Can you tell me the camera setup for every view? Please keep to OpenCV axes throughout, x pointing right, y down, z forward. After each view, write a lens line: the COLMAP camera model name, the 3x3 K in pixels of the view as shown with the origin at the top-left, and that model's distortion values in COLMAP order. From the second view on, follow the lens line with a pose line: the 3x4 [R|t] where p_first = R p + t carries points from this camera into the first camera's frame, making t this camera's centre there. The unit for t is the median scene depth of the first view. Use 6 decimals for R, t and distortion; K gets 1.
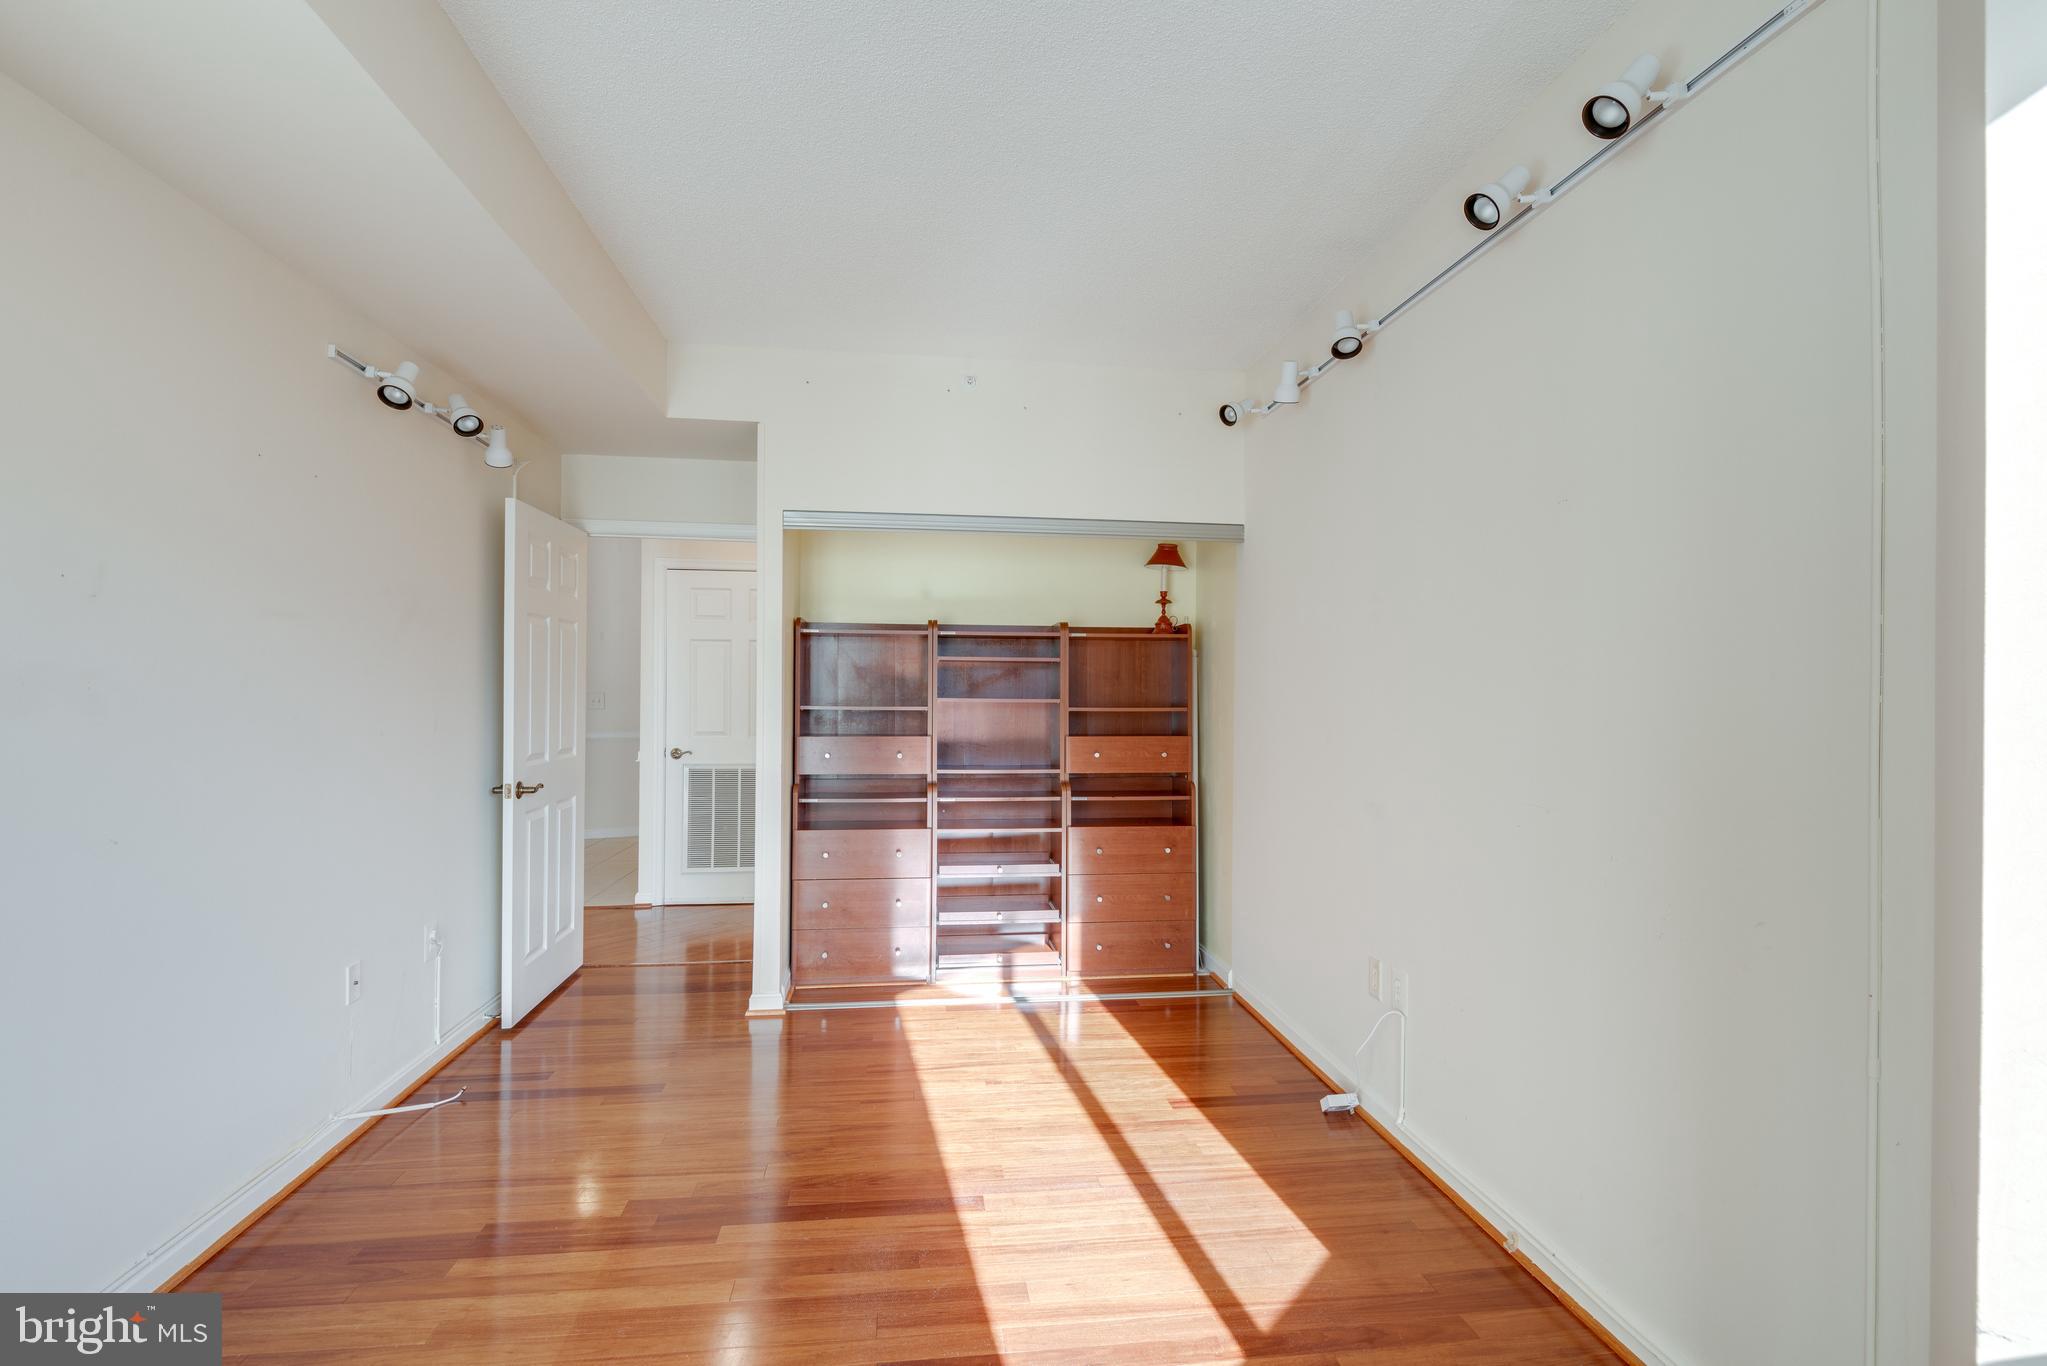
lens RADIAL K [[986.1, 0, 1028.3], [0, 986.1, 683.5], [0, 0, 1]] dist [0.040960, -0.028939]
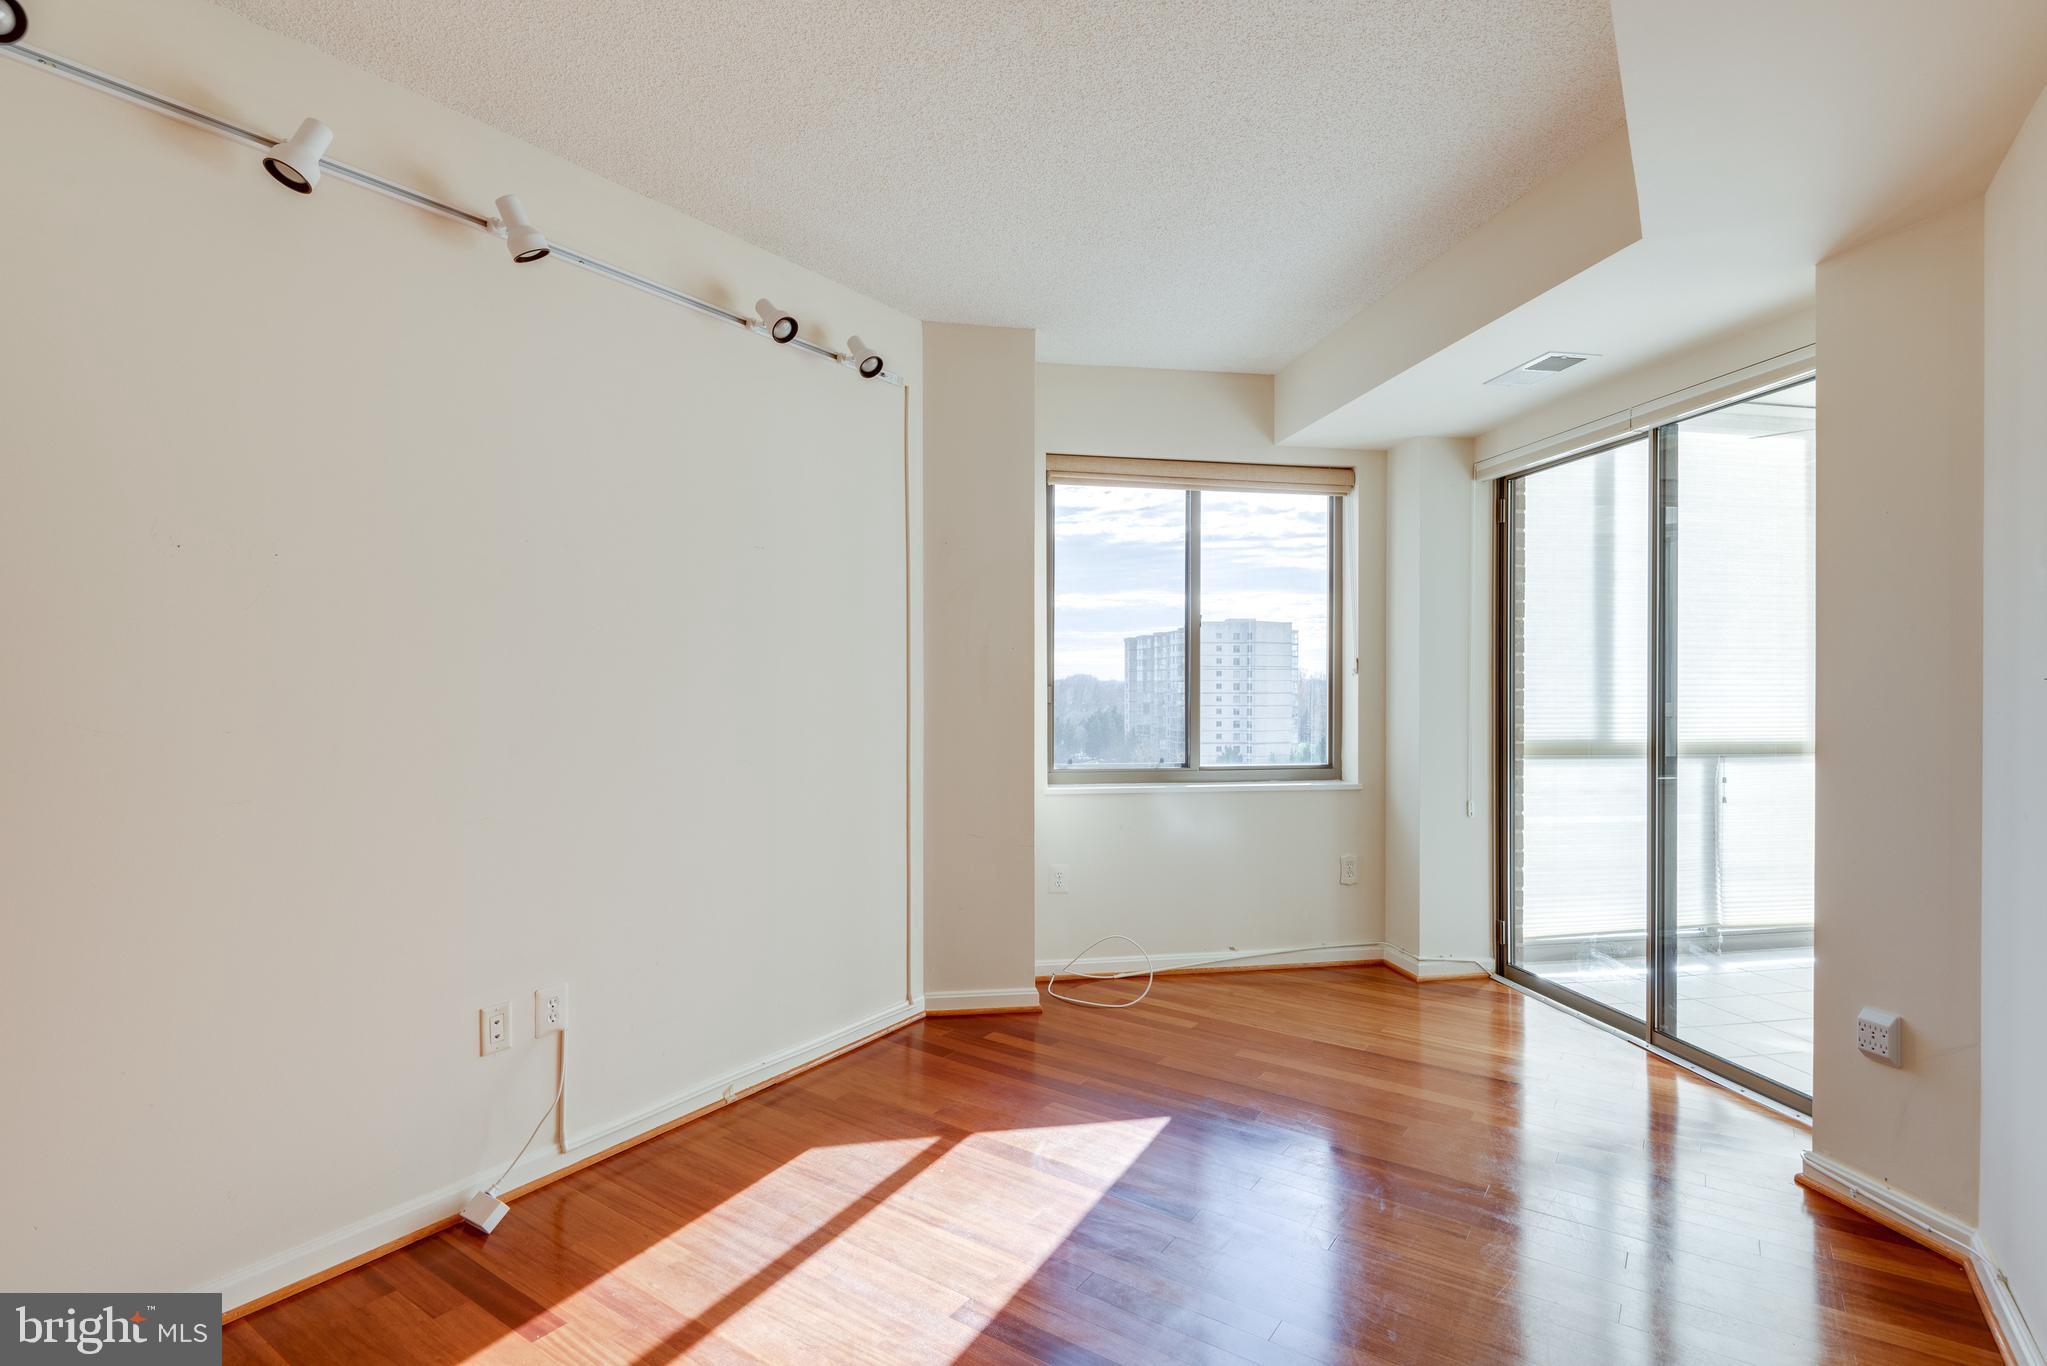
lens RADIAL K [[986.1, 0, 1028.3], [0, 986.1, 683.5], [0, 0, 1]] dist [0.040960, -0.028939]
pose [[-0.751263, -0.010553, 0.659918, -0.605882], [-0.006081, 0.999940, 0.009068, 0.000713], [-0.659975, 0.002800, -0.751283, 1.540710]]
